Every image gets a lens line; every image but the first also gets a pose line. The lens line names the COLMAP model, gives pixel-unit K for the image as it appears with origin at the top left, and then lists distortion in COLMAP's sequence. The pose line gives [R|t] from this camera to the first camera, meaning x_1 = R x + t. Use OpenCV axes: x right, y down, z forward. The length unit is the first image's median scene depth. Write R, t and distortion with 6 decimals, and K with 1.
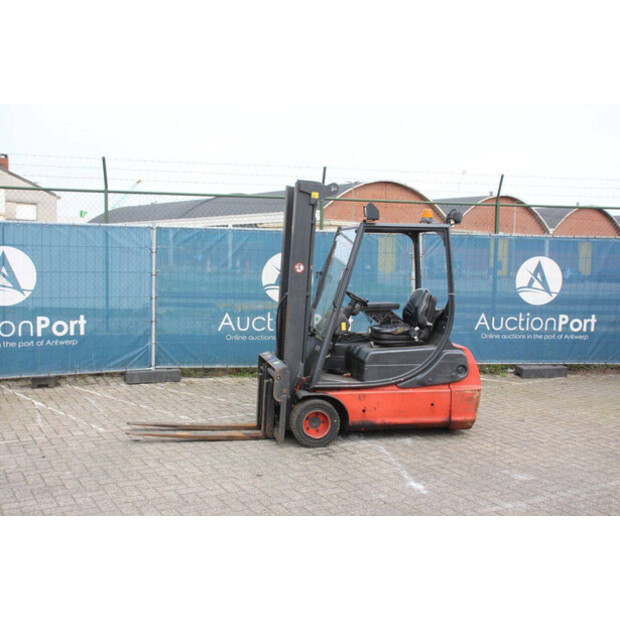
lens RADIAL K [[728.8, 0, 310.0], [0, 728.8, 310.0], [0, 0, 1]] dist [-0.025497, -0.018015]
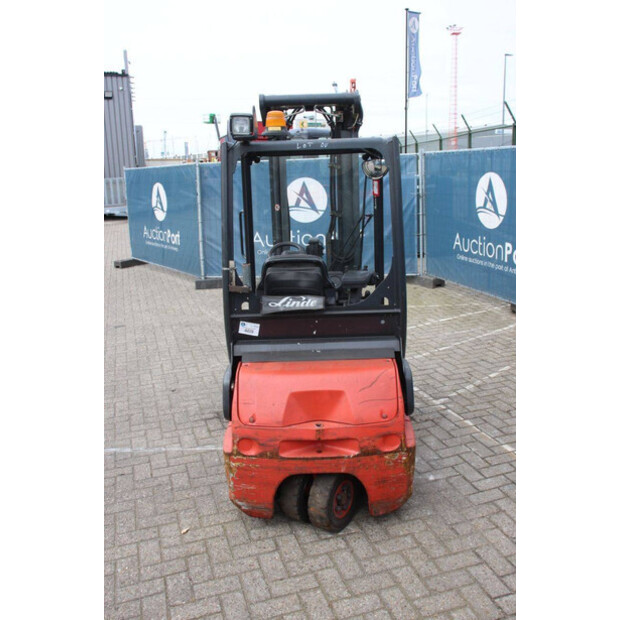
lens RADIAL K [[598.9, 0, 310.0], [0, 598.9, 310.0], [0, 0, 1]] dist [-0.087617, 0.010789]
pose [[-0.209665, 0.214877, -0.953870, 0.633762], [-0.038284, 0.973002, 0.227601, -0.098944], [0.977024, 0.084238, -0.195778, 1.167275]]
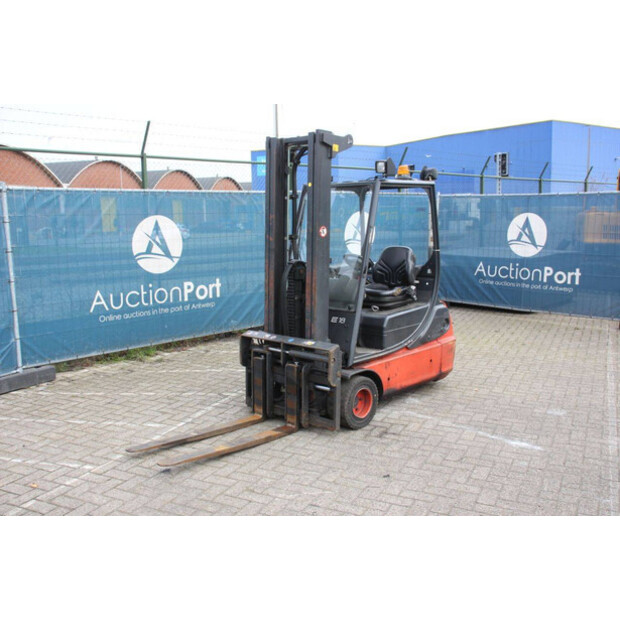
lens RADIAL K [[630.9, 0, 310.0], [0, 630.9, 310.0], [0, 0, 1]] dist [-0.082460, 0.011609]
pose [[0.824667, -0.118390, 0.553089, -0.450030], [0.073356, 0.991977, 0.102959, -0.042940], [-0.560841, -0.044335, 0.826735, 0.376202]]
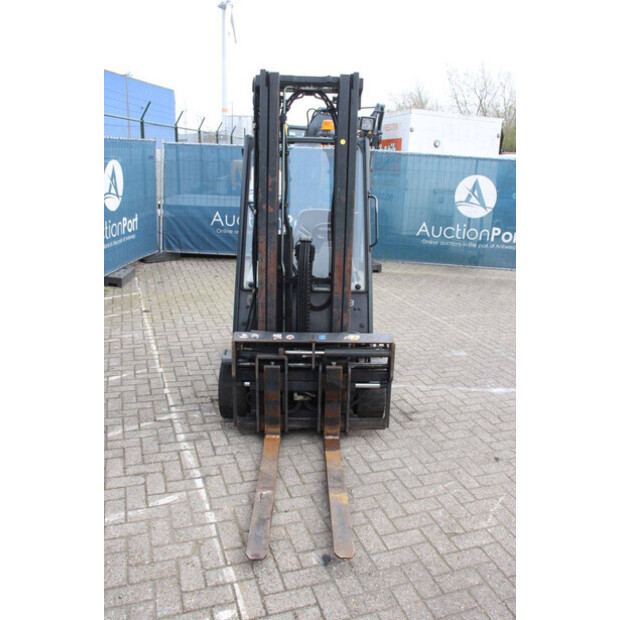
lens RADIAL K [[551.0, 0, 309.9], [0, 551.0, 325.9], [0, 0, 1]] dist [-0.106347, 0.020973]
pose [[0.192944, -0.308556, 0.931432, -0.548850], [0.050234, 0.951130, 0.304676, -0.103832], [-0.979923, -0.011996, 0.199015, 0.921592]]
